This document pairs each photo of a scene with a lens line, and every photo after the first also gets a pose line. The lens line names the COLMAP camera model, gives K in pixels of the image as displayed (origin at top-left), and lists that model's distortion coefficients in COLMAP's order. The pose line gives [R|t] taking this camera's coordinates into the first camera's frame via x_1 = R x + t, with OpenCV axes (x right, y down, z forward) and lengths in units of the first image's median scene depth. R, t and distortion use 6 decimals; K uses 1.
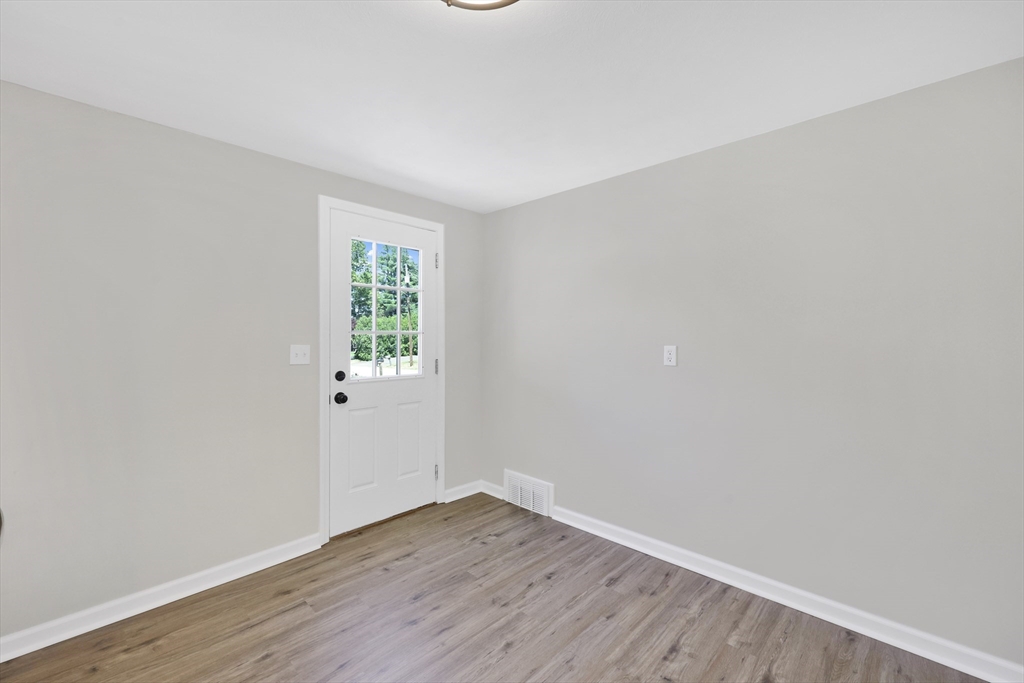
lens RADIAL K [[417.2, 0, 499.3], [0, 417.2, 334.3], [0, 0, 1]] dist [-0.001502, -0.000283]
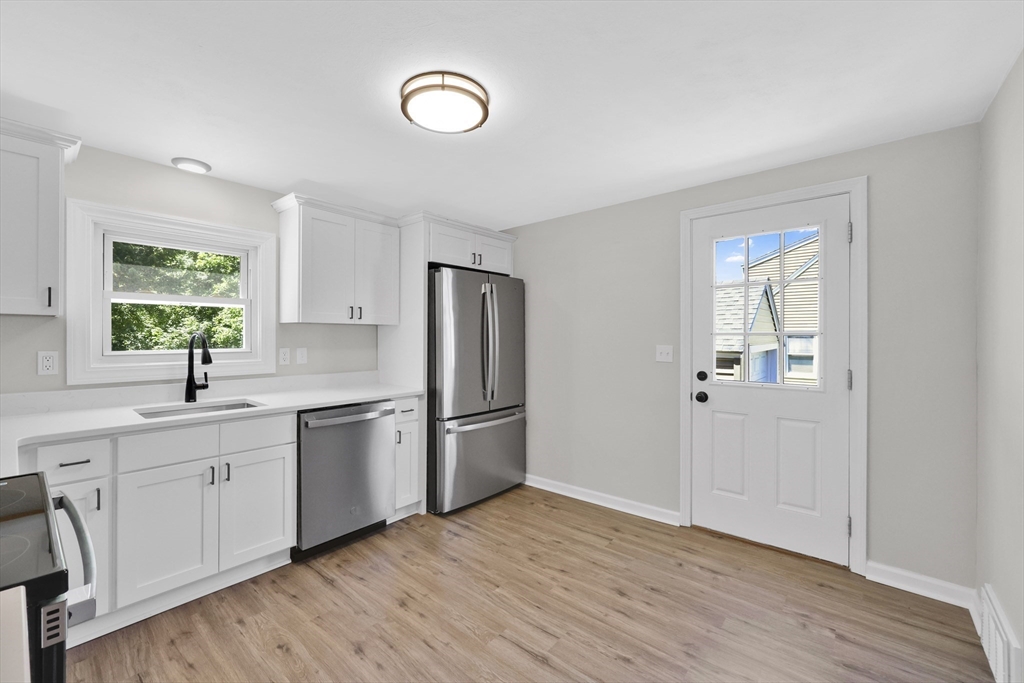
lens RADIAL K [[417.2, 0, 499.3], [0, 417.2, 334.3], [0, 0, 1]] dist [-0.001502, -0.000283]
pose [[0.077659, -0.007108, -0.996955, 0.723920], [0.008842, 0.999940, -0.006440, -0.002645], [0.996941, -0.008315, 0.077717, 0.478515]]
